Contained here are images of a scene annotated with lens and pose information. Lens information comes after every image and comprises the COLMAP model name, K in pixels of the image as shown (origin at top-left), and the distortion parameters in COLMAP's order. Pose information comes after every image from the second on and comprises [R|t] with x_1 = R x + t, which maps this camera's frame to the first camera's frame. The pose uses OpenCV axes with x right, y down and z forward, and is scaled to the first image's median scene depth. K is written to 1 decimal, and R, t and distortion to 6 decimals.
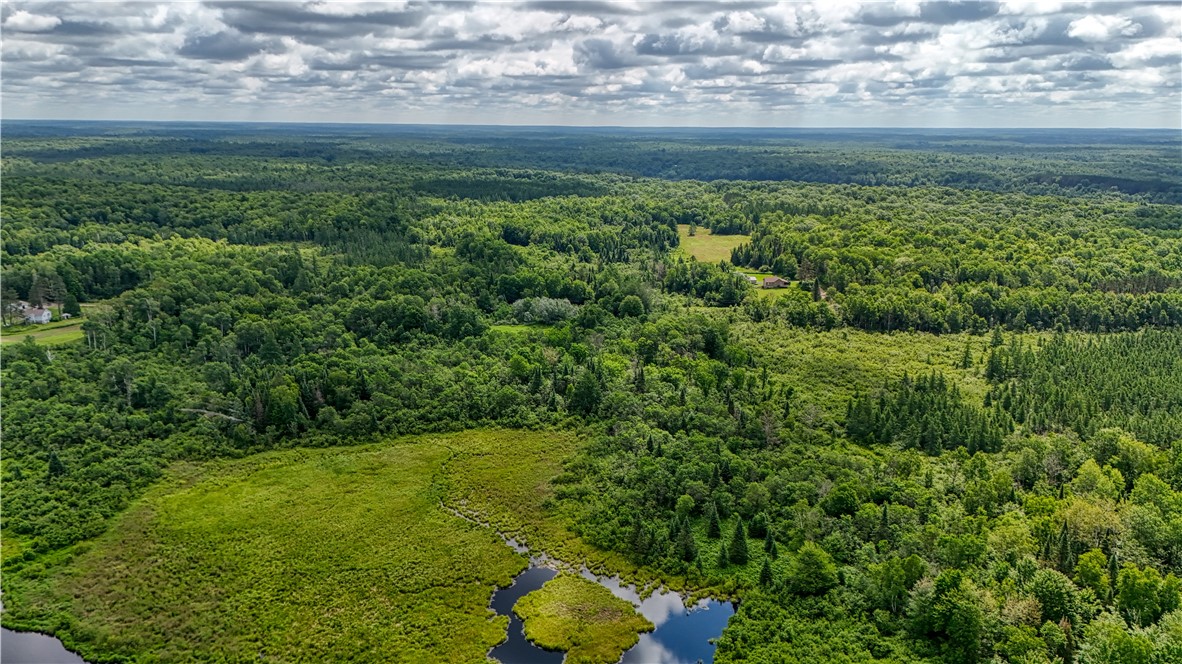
lens RADIAL K [[860.8, 0, 591.0], [0, 860.8, 332.0], [0, 0, 1]] dist [0.071342, -0.061209]
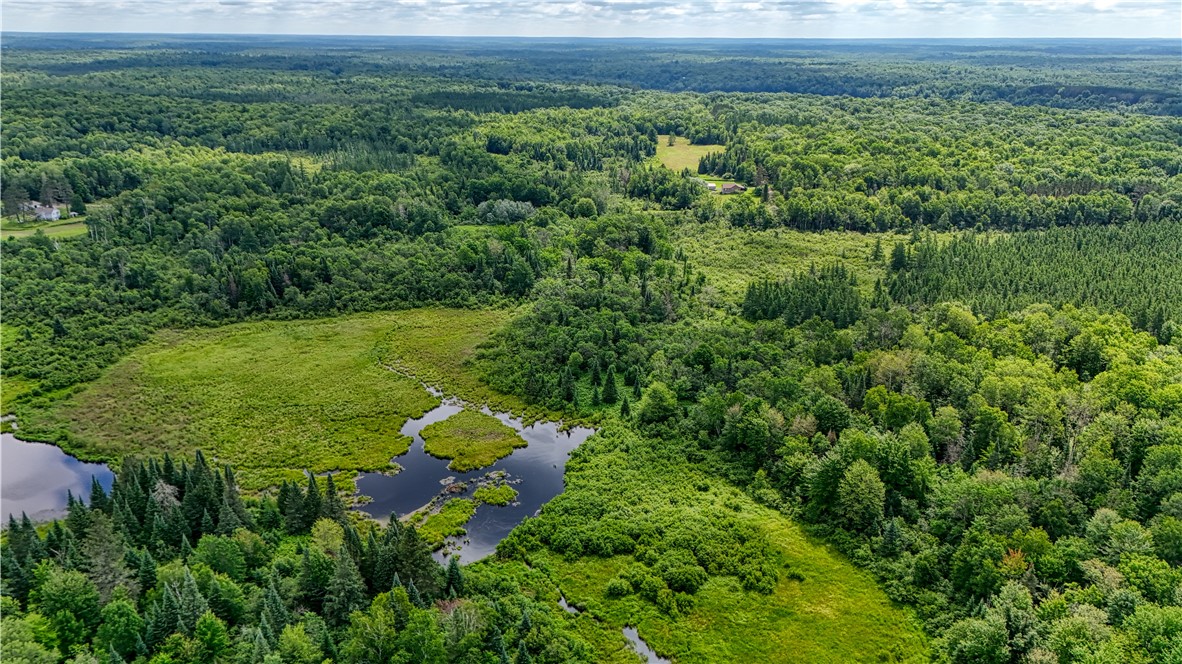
lens RADIAL K [[860.8, 0, 591.0], [0, 860.8, 332.0], [0, 0, 1]] dist [0.071342, -0.061209]
pose [[0.999671, 0.005304, -0.025107, 0.081731], [-0.002939, 0.995633, 0.093307, 0.024441], [0.025493, -0.093203, 0.995321, -0.096819]]
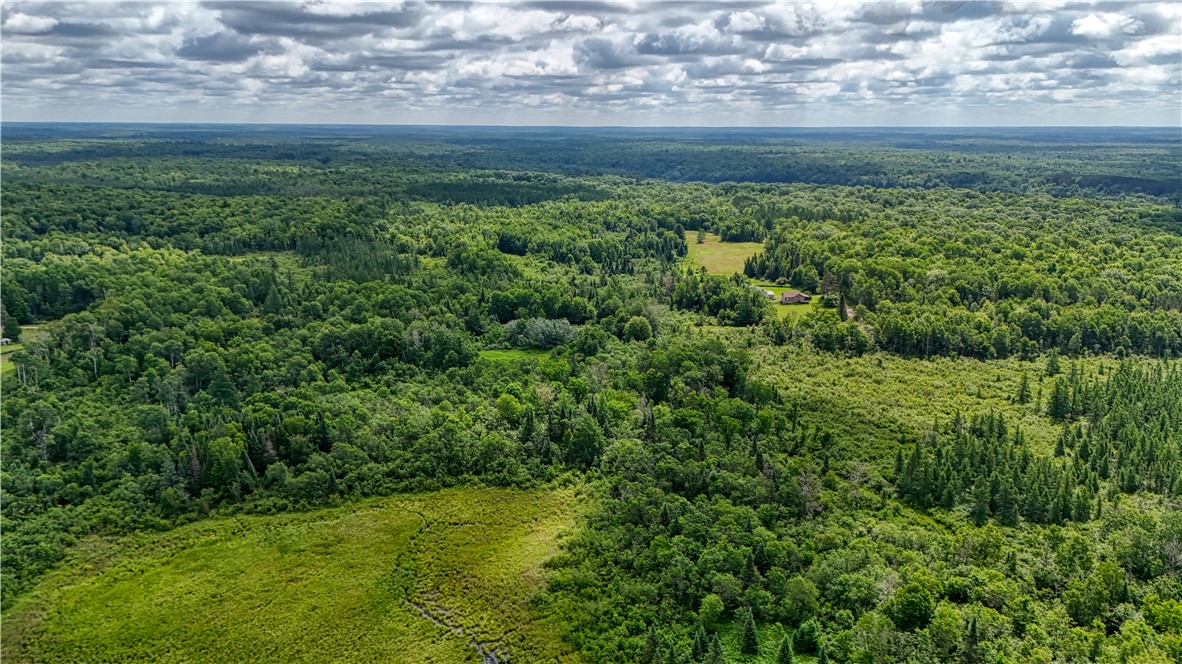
lens RADIAL K [[860.8, 0, 591.0], [0, 860.8, 332.0], [0, 0, 1]] dist [0.071342, -0.061209]
pose [[0.999991, -0.002966, -0.002965, 0.001114], [0.002965, 0.999996, -0.000315, -0.025784], [0.002966, 0.000306, 0.999996, 0.106731]]
